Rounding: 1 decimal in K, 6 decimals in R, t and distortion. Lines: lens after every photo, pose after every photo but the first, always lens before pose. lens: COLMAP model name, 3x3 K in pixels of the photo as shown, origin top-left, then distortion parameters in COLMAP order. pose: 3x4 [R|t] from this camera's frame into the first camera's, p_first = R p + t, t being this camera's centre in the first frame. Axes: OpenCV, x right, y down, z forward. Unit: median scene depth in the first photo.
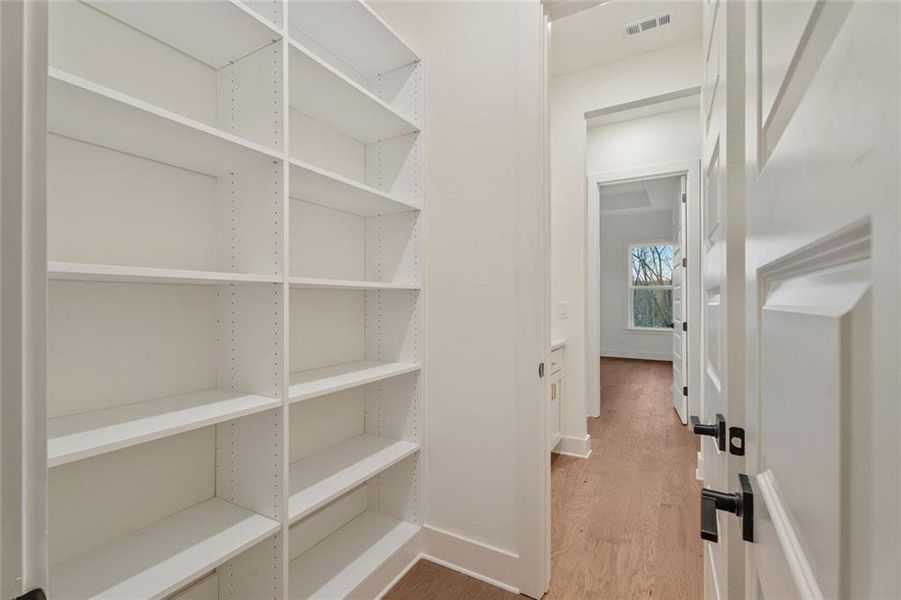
lens RADIAL K [[400.4, 0, 449.7], [0, 400.4, 302.0], [0, 0, 1]] dist [0.015641, 0.000089]
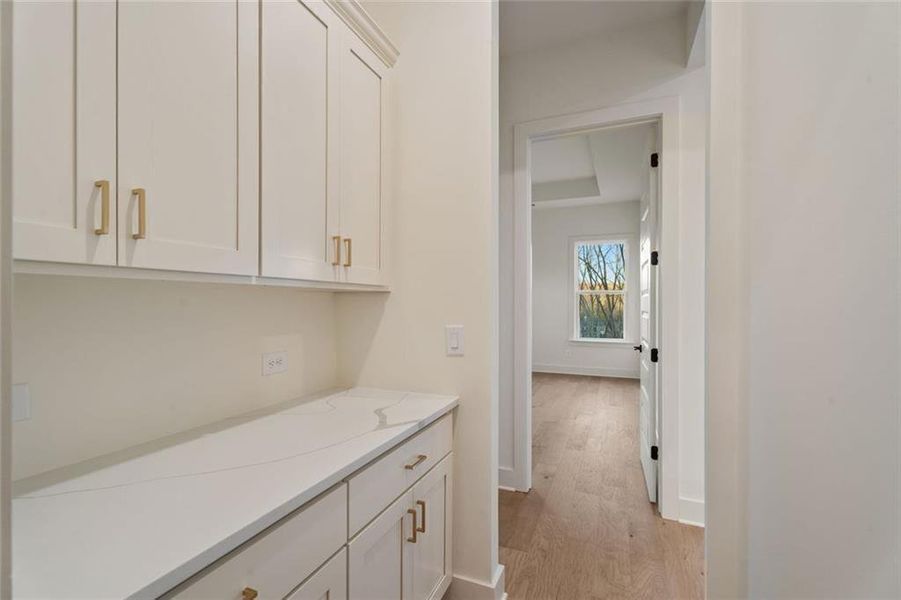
lens RADIAL K [[400.4, 0, 450.4], [0, 400.4, 302.4], [0, 0, 1]] dist [0.015641, 0.000089]
pose [[0.993078, 0.003546, 0.117407, 0.022766], [-0.003369, 0.999993, -0.001702, -0.003227], [-0.117413, 0.001295, 0.993082, 0.049883]]
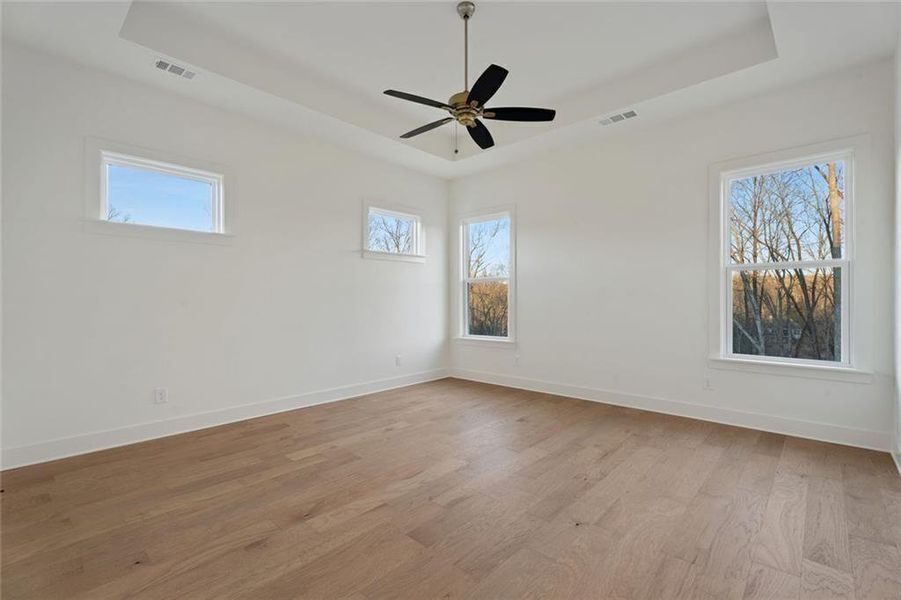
lens RADIAL K [[400.4, 0, 452.9], [0, 400.4, 299.2], [0, 0, 1]] dist [0.015641, 0.000089]
pose [[0.974958, 0.000205, -0.222387, 0.069945], [-0.000989, 0.999994, -0.003413, 0.000404], [0.222385, 0.003547, 0.974952, 0.135766]]
